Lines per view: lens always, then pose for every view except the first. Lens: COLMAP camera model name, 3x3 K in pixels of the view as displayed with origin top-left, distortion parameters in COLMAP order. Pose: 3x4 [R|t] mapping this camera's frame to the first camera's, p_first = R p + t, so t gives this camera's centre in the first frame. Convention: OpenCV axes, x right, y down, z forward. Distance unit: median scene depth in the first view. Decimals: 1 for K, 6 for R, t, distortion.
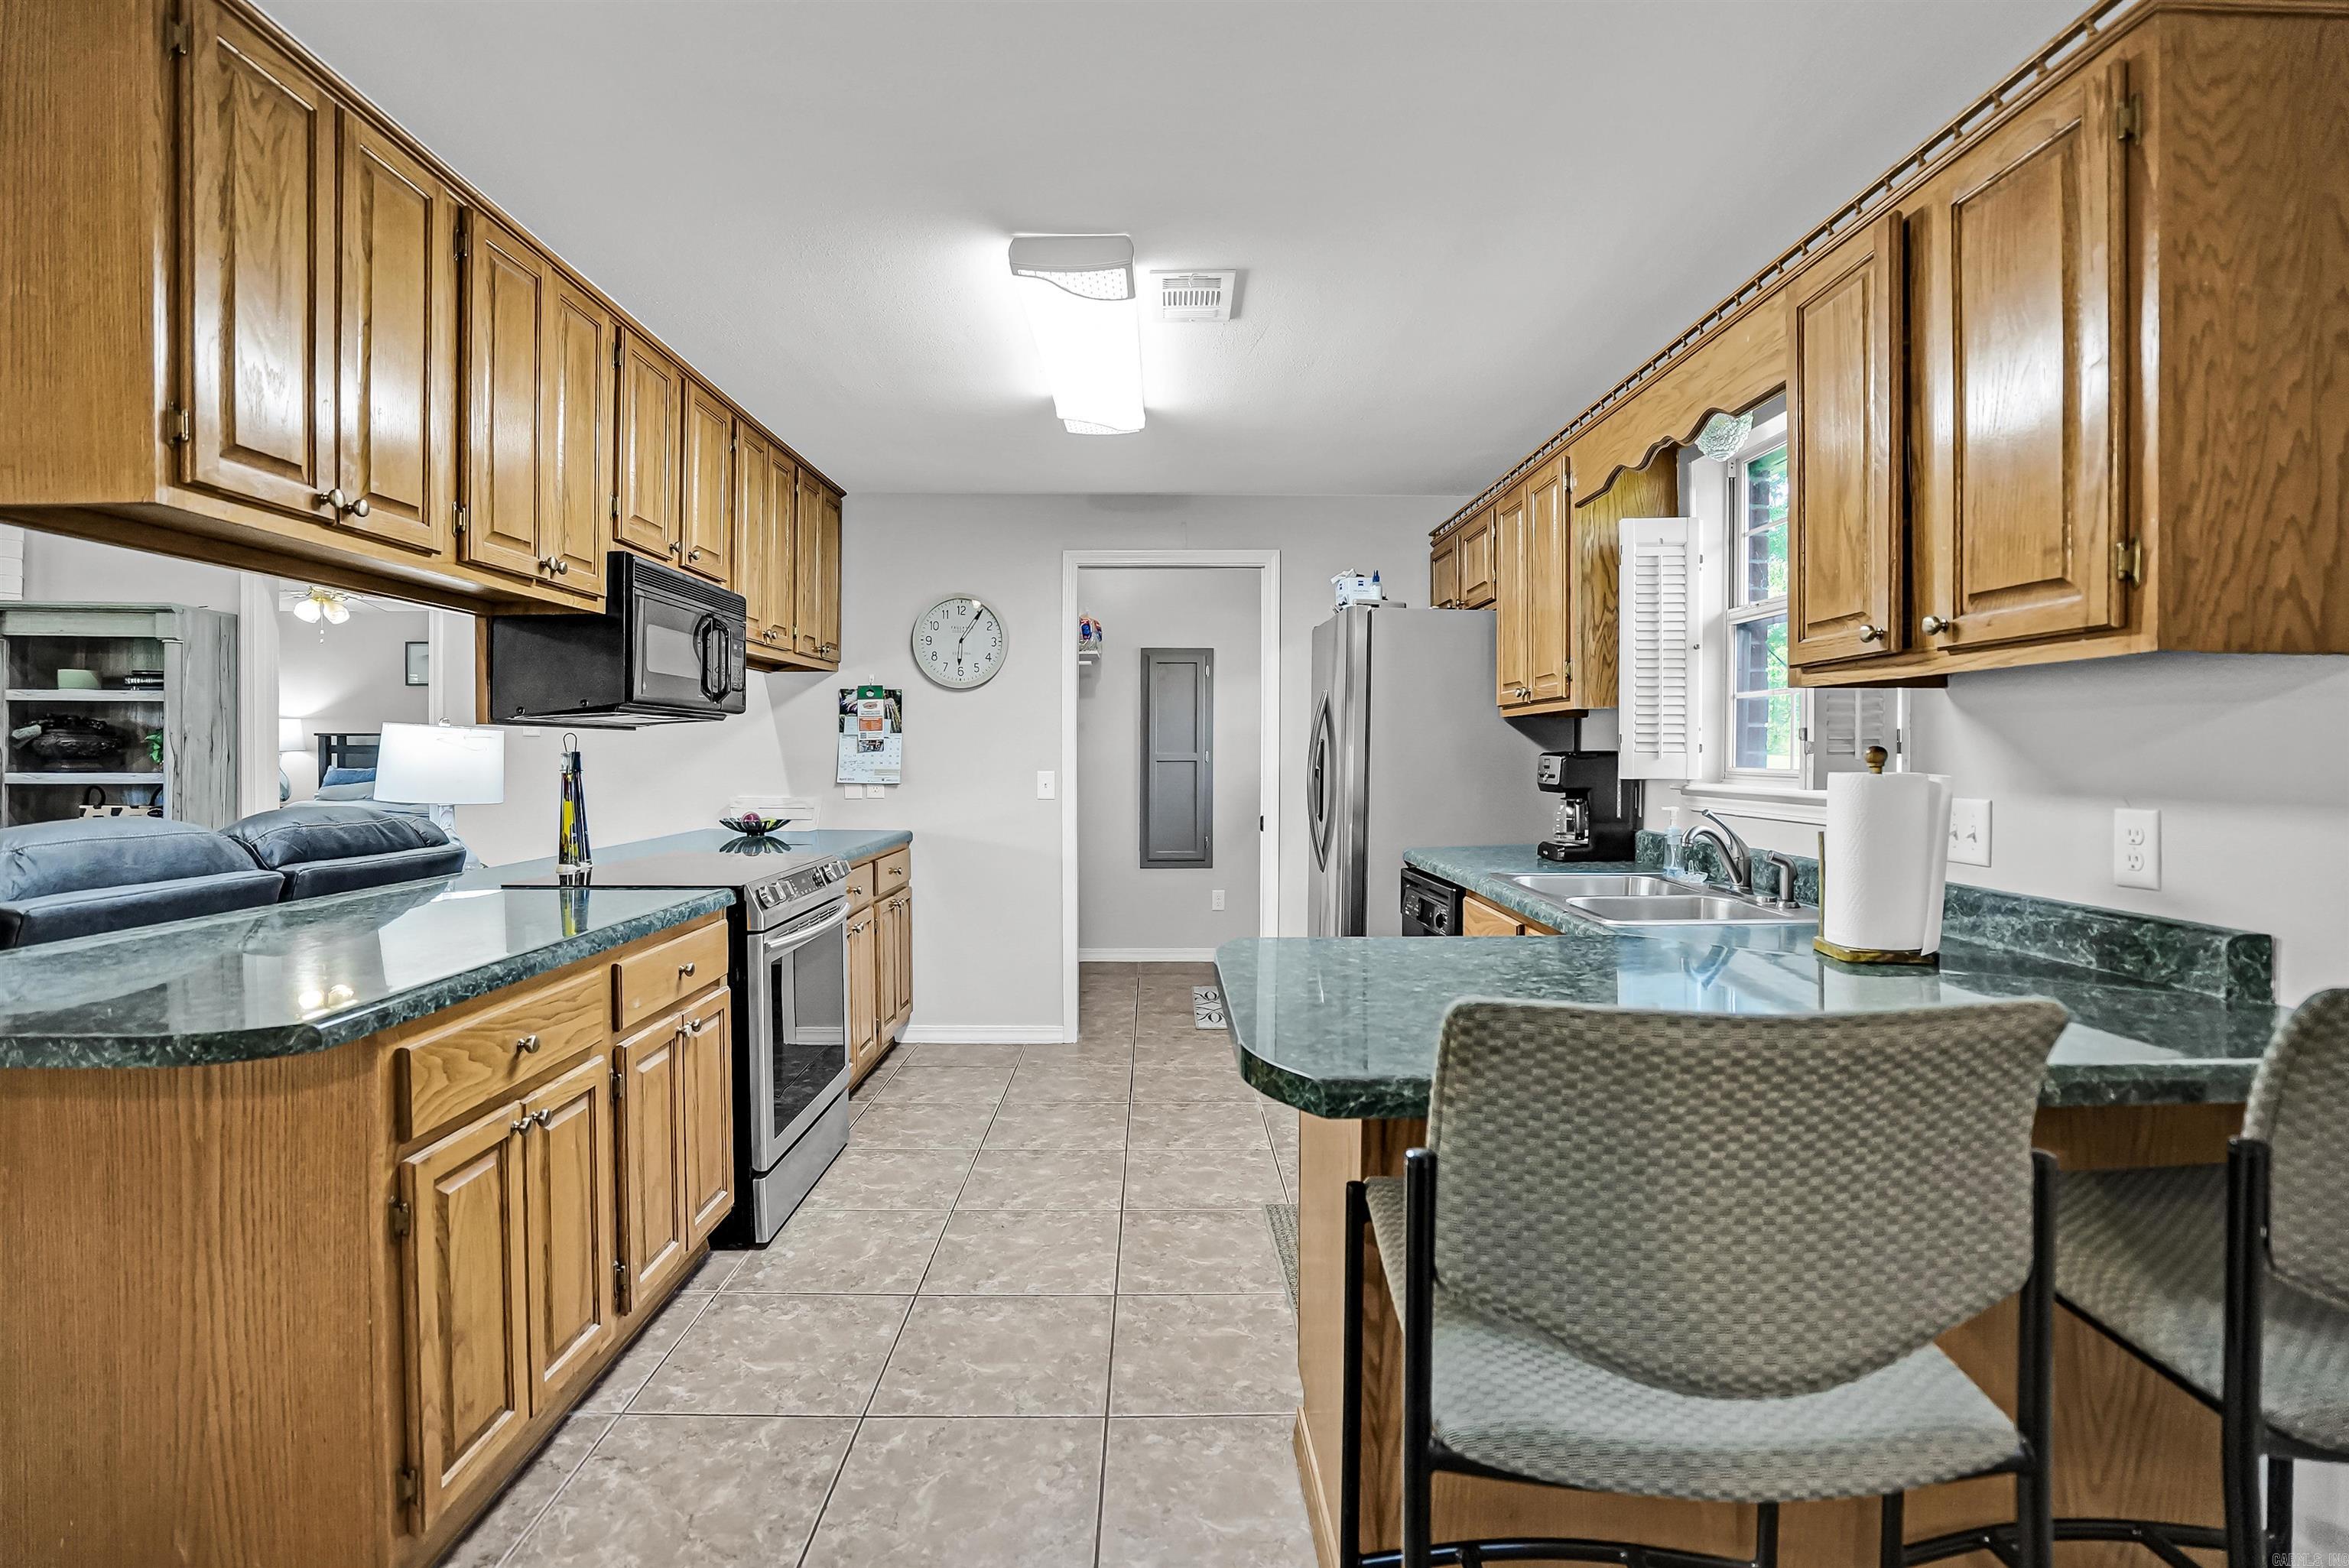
lens RADIAL K [[1116.5, 0, 1194.3], [0, 1116.5, 781.5], [0, 0, 1]] dist [-0.052342, 0.021113]
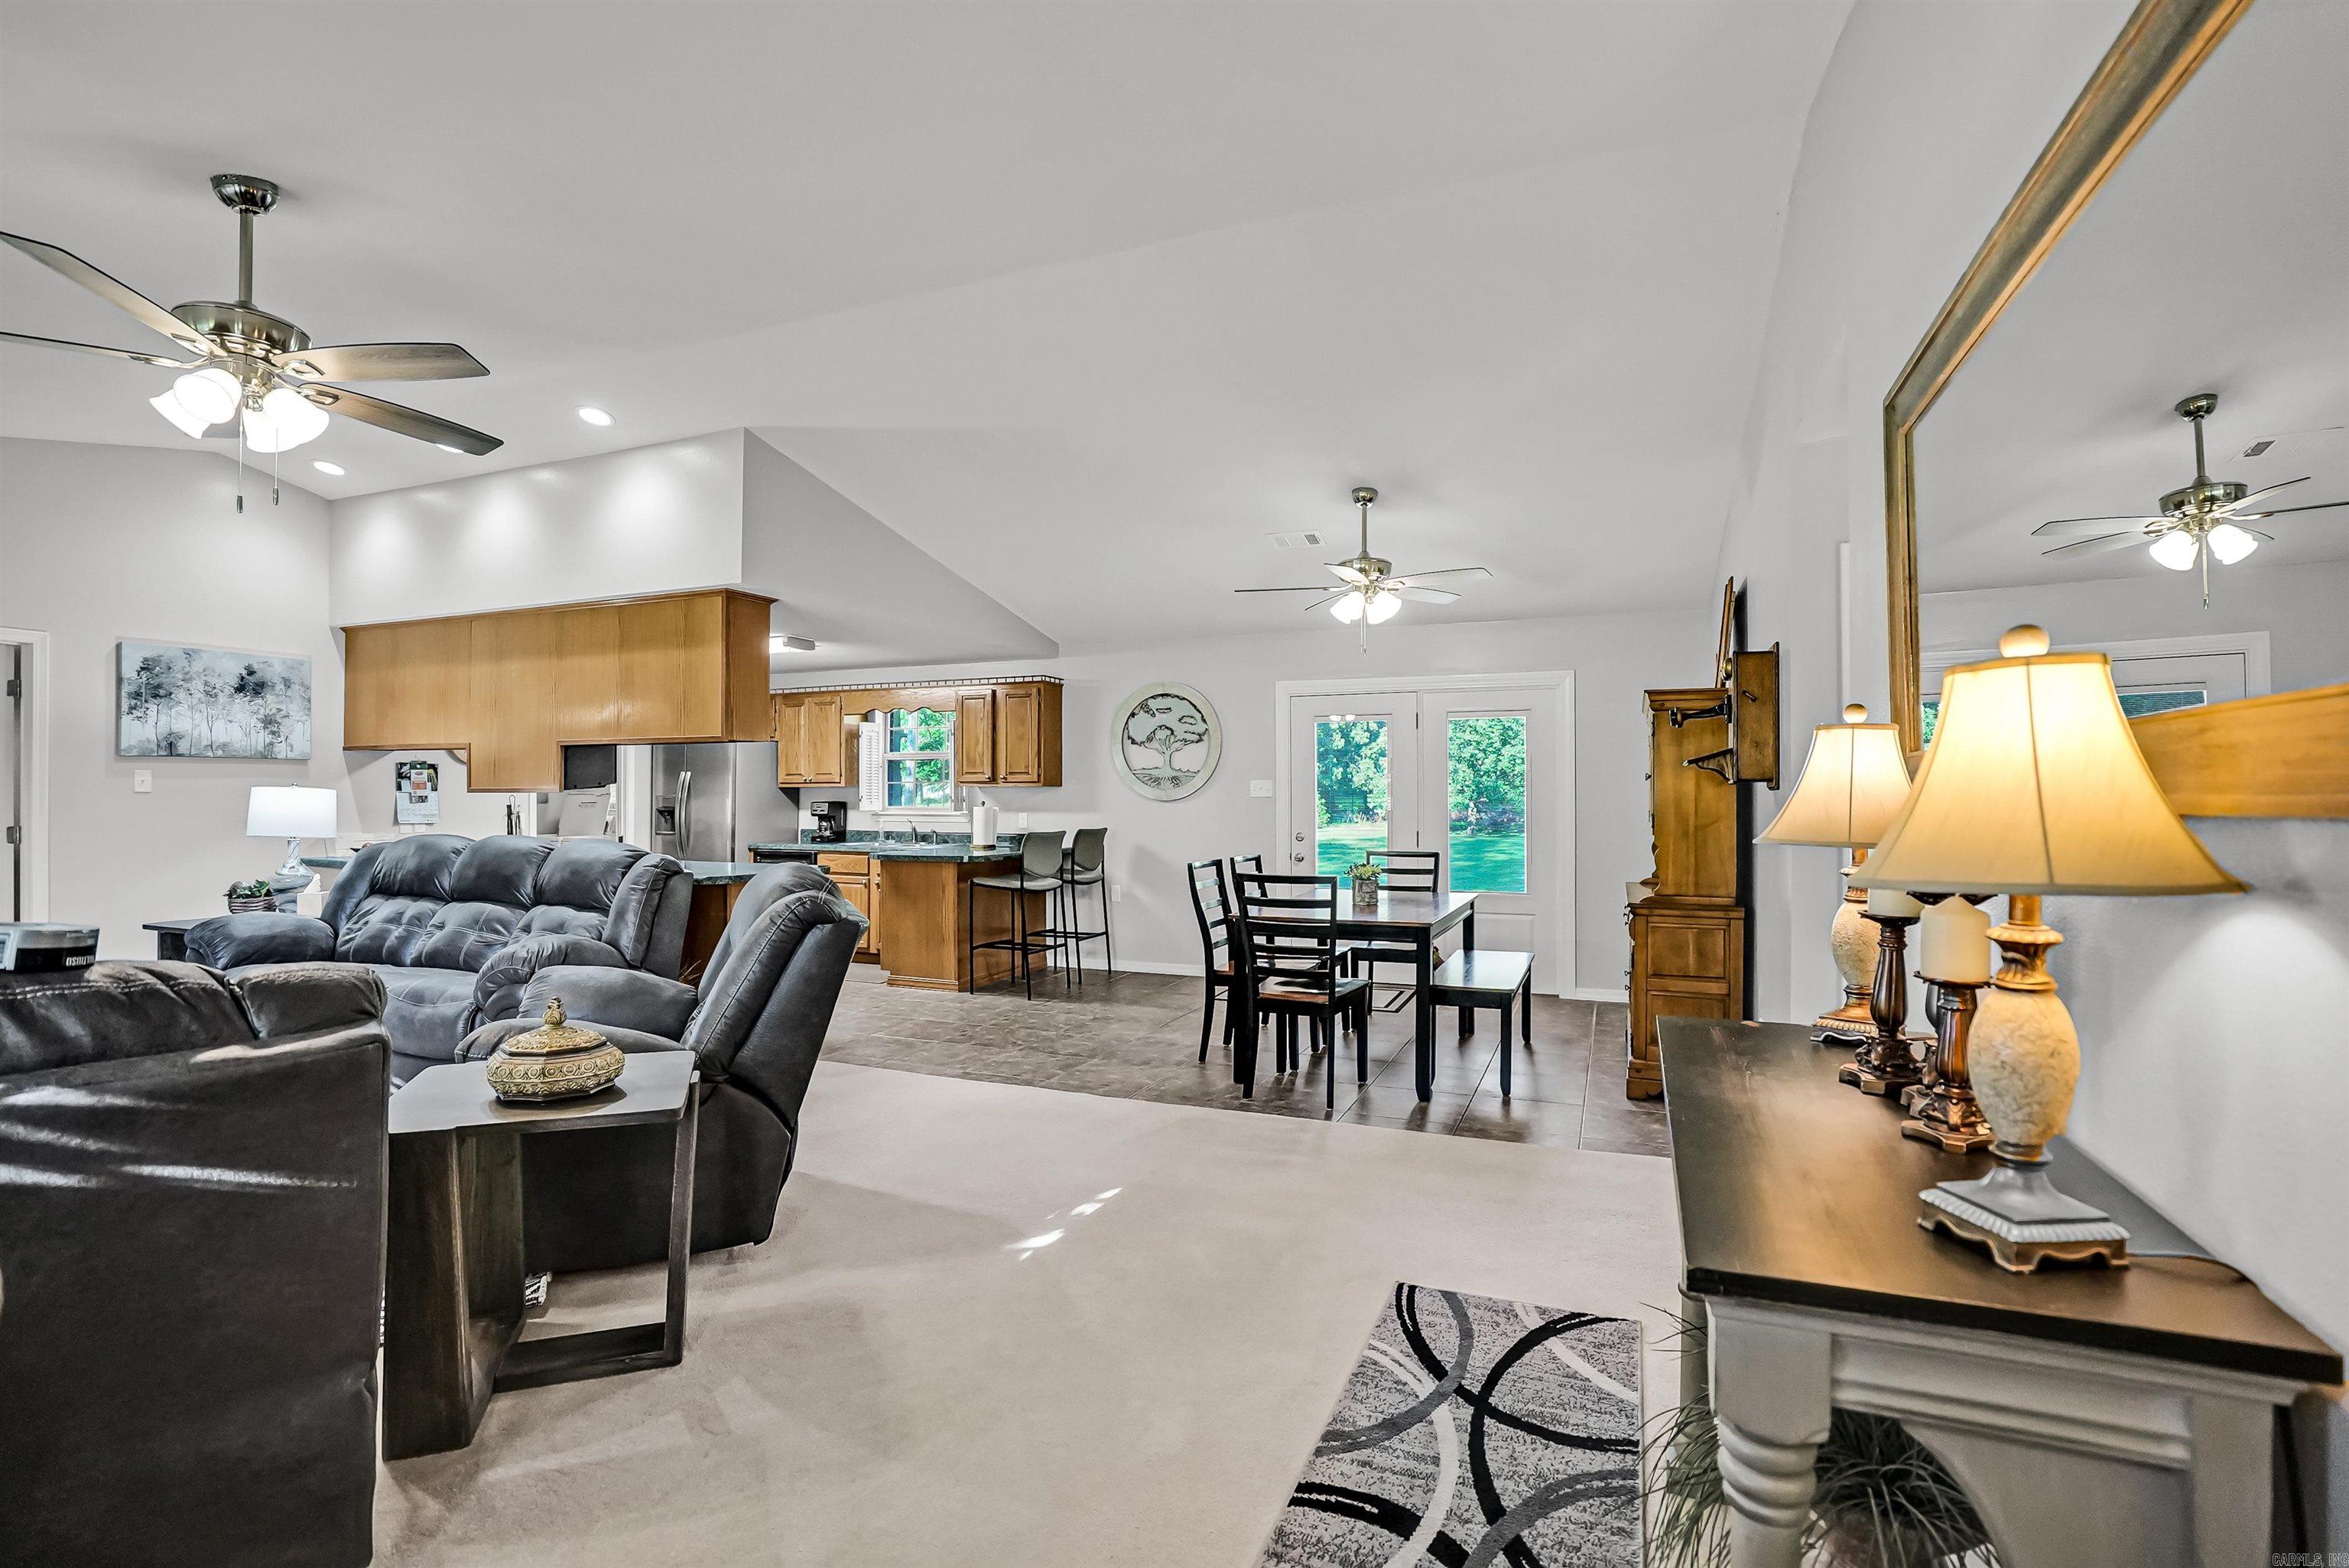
lens RADIAL K [[1110.5, 0, 1172.6], [0, 1110.5, 836.8], [0, 0, 1]] dist [-0.054375, 0.019498]
pose [[0.400627, -0.035127, 0.915568, -1.769739], [0.022048, 0.999345, 0.028693, 0.000694], [-0.915976, 0.008691, 0.401139, -0.829100]]
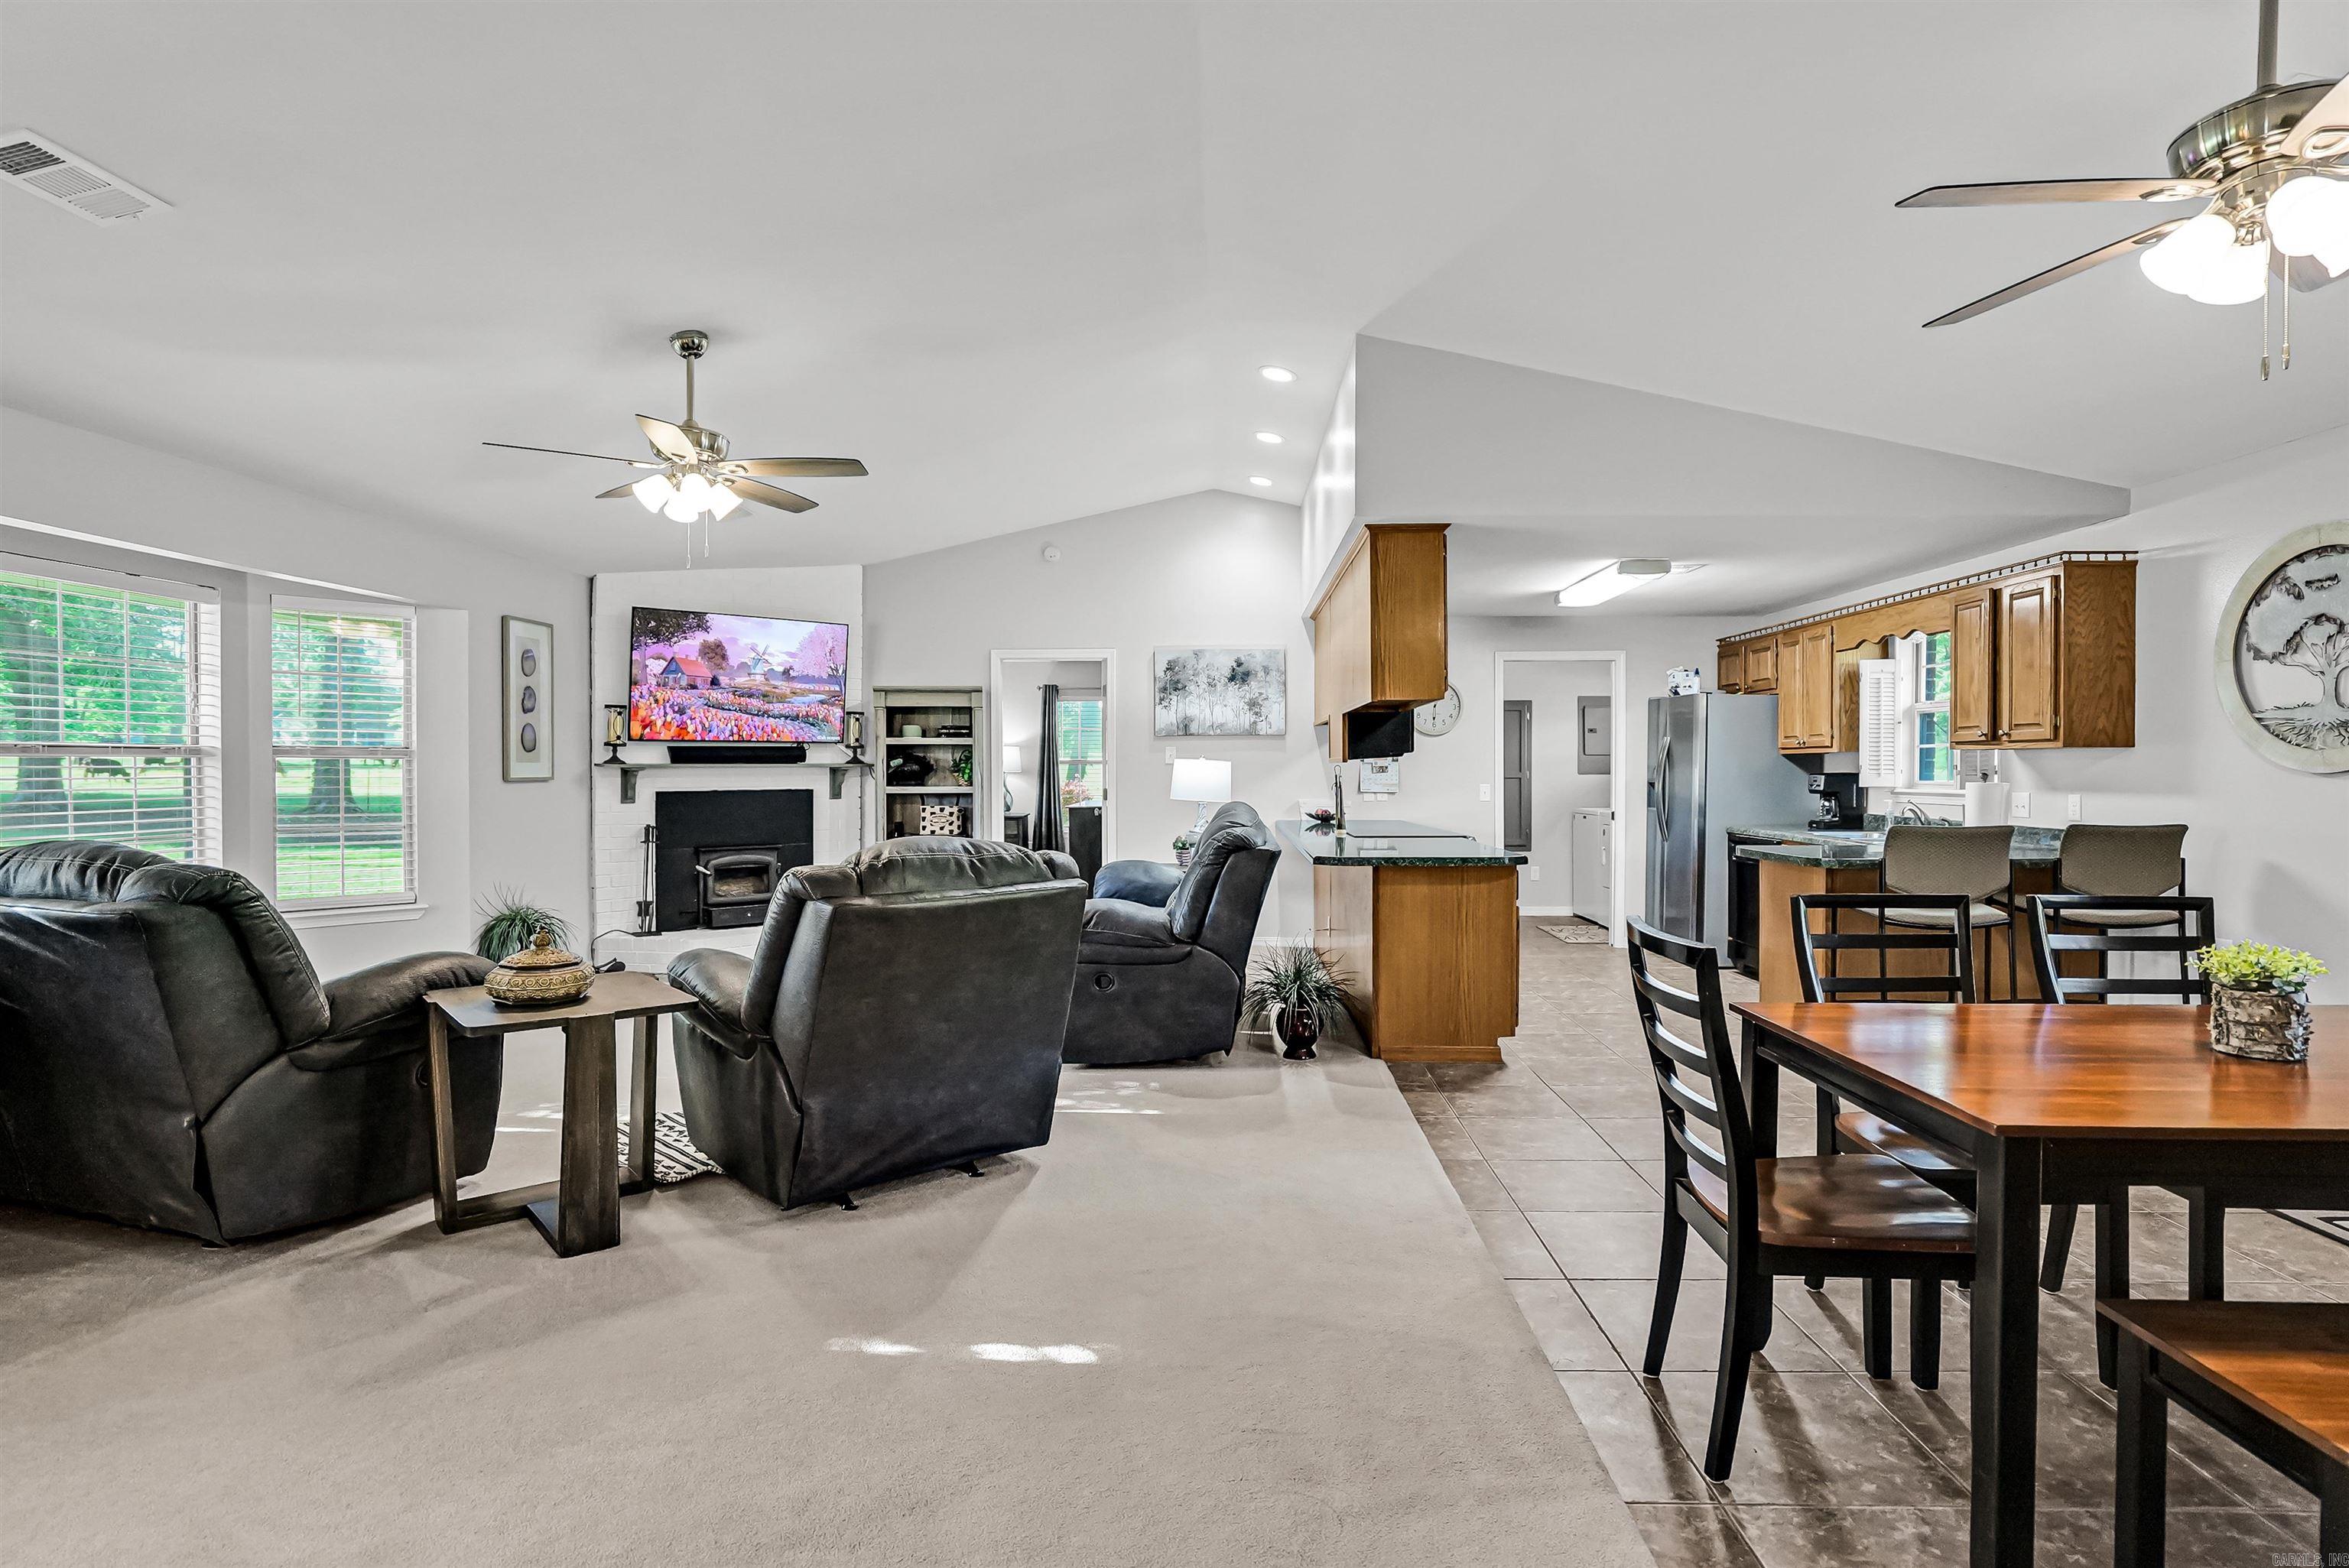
lens RADIAL K [[1186.2, 0, 1192.6], [0, 1186.2, 806.0], [0, 0, 1]] dist [-0.054457, 0.027285]
pose [[0.998046, -0.001327, -0.062468, -0.639852], [0.001723, 0.999979, 0.006291, 0.015721], [0.062458, -0.006386, 0.998027, -1.106398]]
